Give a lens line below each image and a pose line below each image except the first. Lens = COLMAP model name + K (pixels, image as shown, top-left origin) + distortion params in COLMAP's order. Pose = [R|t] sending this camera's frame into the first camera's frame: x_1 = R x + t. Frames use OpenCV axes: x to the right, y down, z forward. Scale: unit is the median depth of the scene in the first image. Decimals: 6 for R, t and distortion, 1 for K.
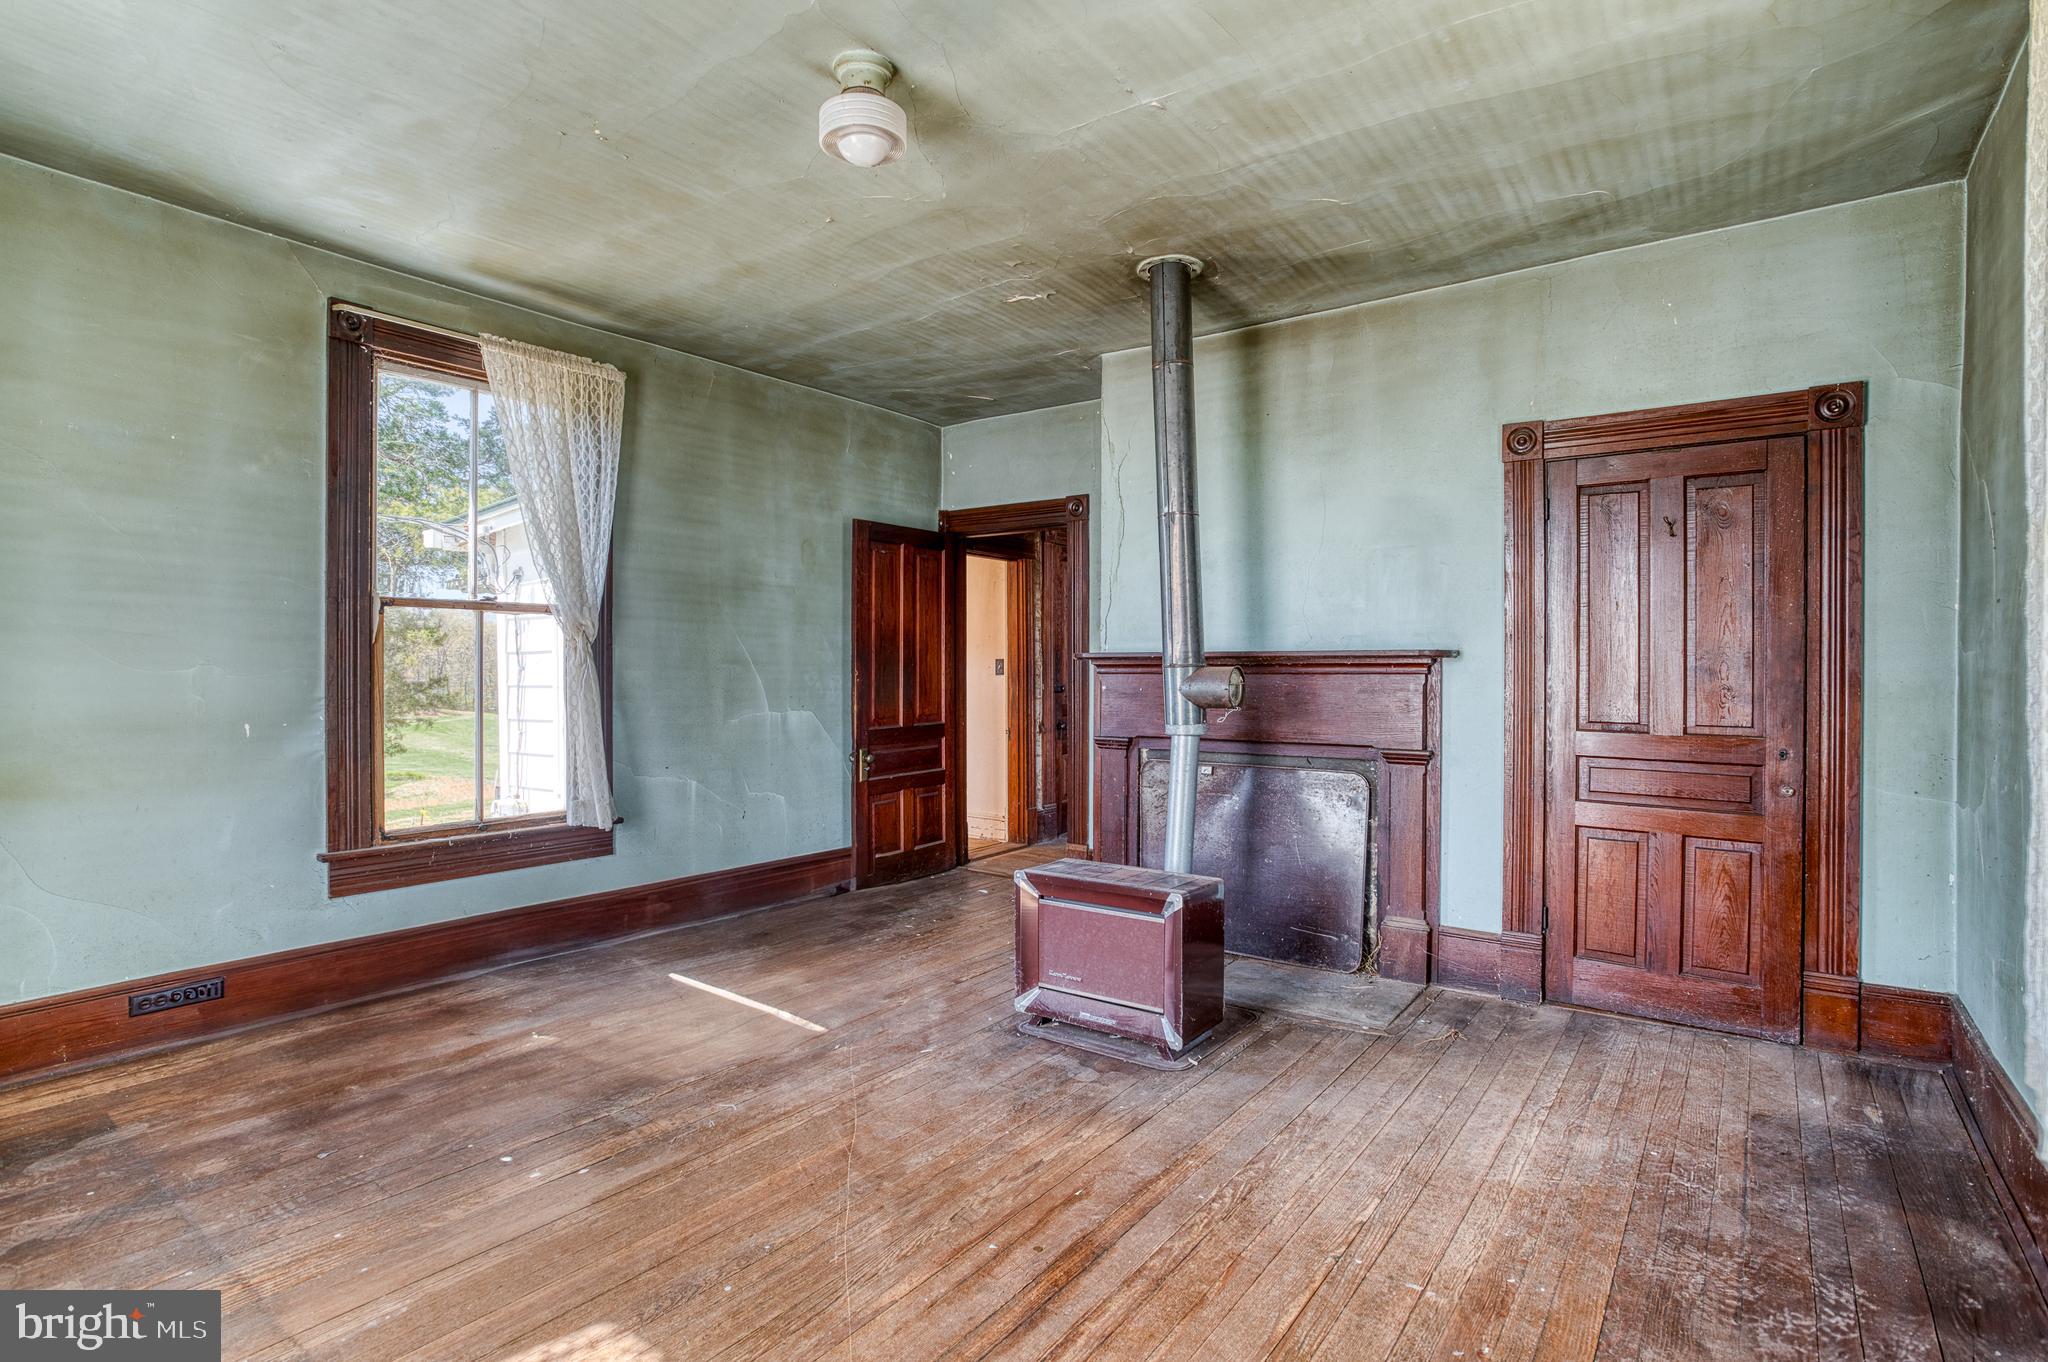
lens RADIAL K [[980.2, 0, 1023.0], [0, 980.2, 676.0], [0, 0, 1]] dist [-0.032559, 0.015016]
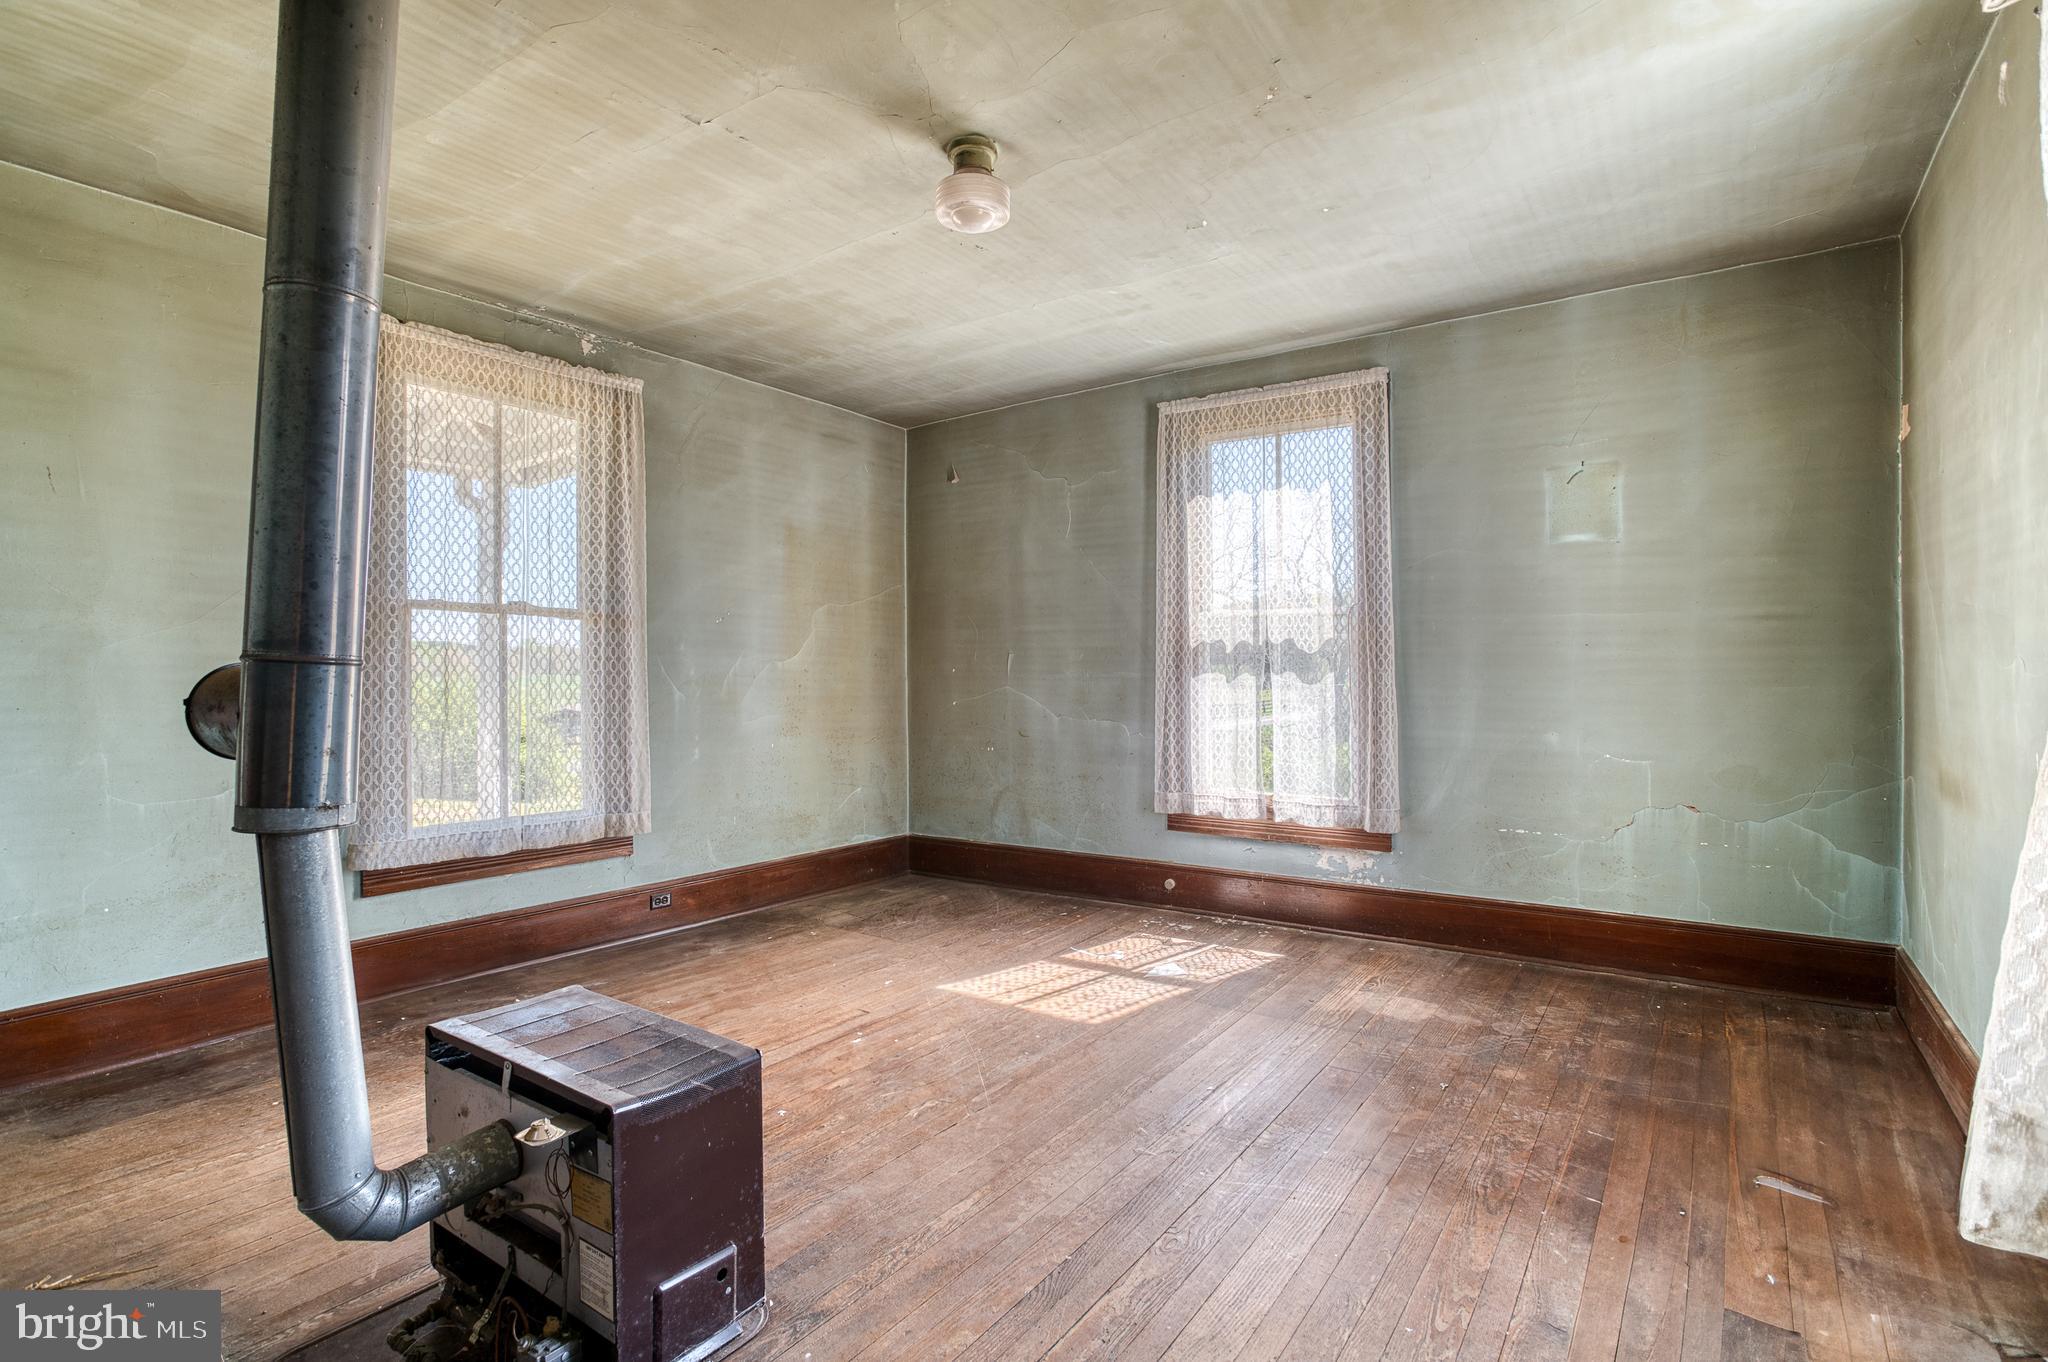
lens RADIAL K [[980.2, 0, 1023.0], [0, 980.2, 676.0], [0, 0, 1]] dist [-0.032559, 0.015016]
pose [[-0.999761, 0.005469, -0.021156, -0.187110], [0.005416, 0.999982, 0.002559, -0.000195], [0.021170, 0.002444, -0.999773, 2.056354]]
